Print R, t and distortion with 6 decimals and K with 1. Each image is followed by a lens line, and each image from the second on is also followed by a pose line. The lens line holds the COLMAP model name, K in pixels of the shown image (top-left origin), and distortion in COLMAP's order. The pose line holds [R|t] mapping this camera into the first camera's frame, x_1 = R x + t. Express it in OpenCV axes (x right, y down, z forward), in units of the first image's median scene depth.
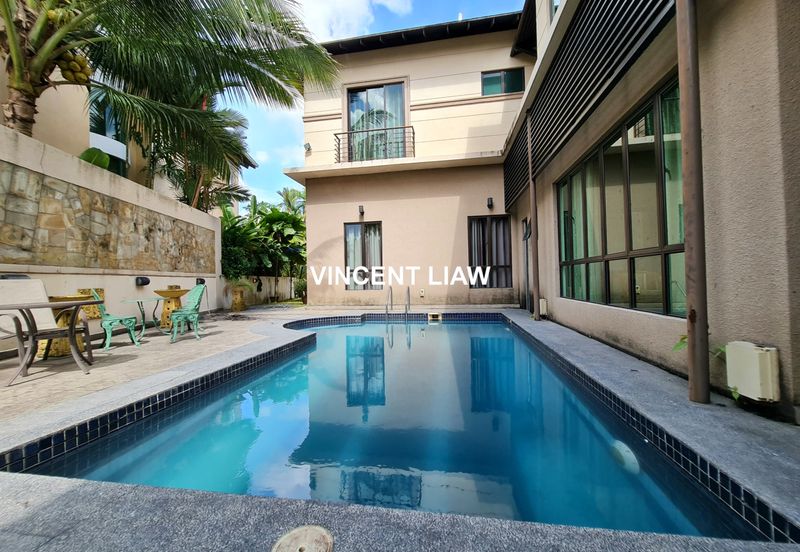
lens RADIAL K [[326.2, 0, 397.4], [0, 326.2, 275.5], [0, 0, 1]] dist [-0.001990, 0.000279]
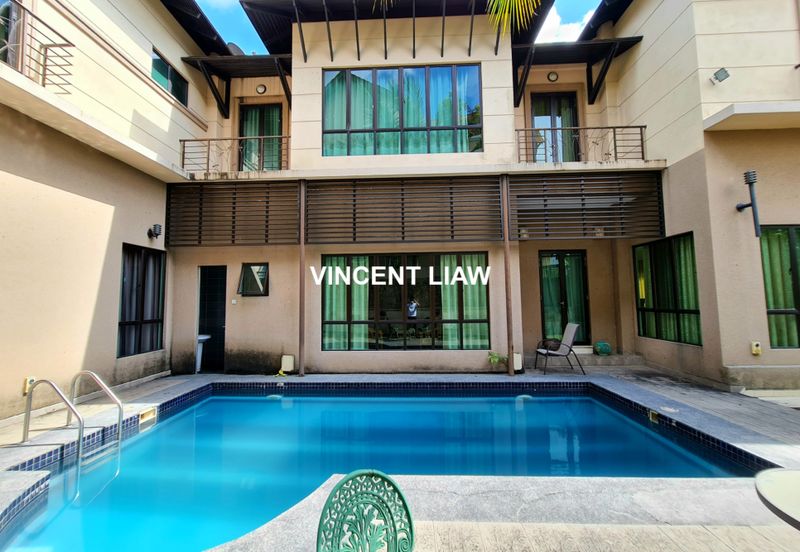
lens RADIAL K [[326.2, 0, 393.7], [0, 326.2, 277.1], [0, 0, 1]] dist [-0.001990, 0.000279]
pose [[-0.126482, 0.091571, 0.987733, -0.470548], [-0.000415, 0.995725, -0.092365, -0.059000], [-0.991969, -0.012093, -0.125903, 0.572199]]
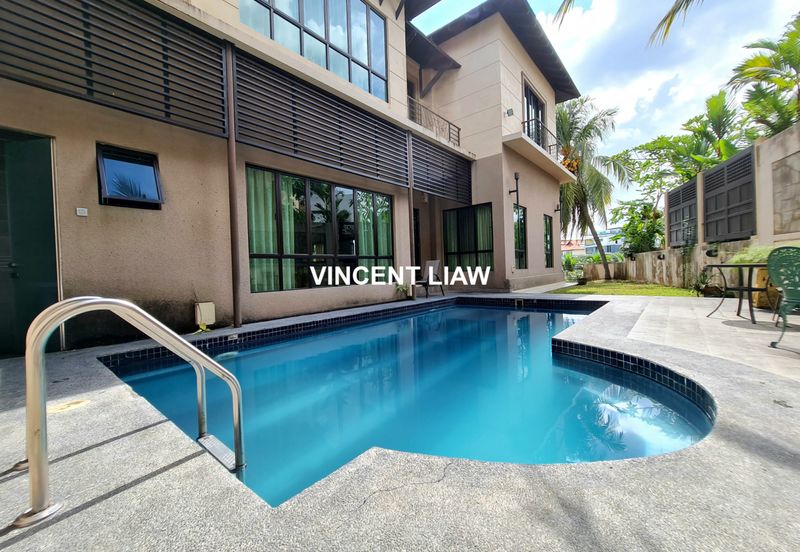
lens RADIAL K [[326.2, 0, 391.9], [0, 326.2, 270.8], [0, 0, 1]] dist [-0.001990, 0.000279]
pose [[-0.851655, 0.039319, 0.522625, -0.187241], [0.036958, 0.999205, -0.014947, 0.021912], [-0.522797, 0.006586, -0.852432, 0.998098]]
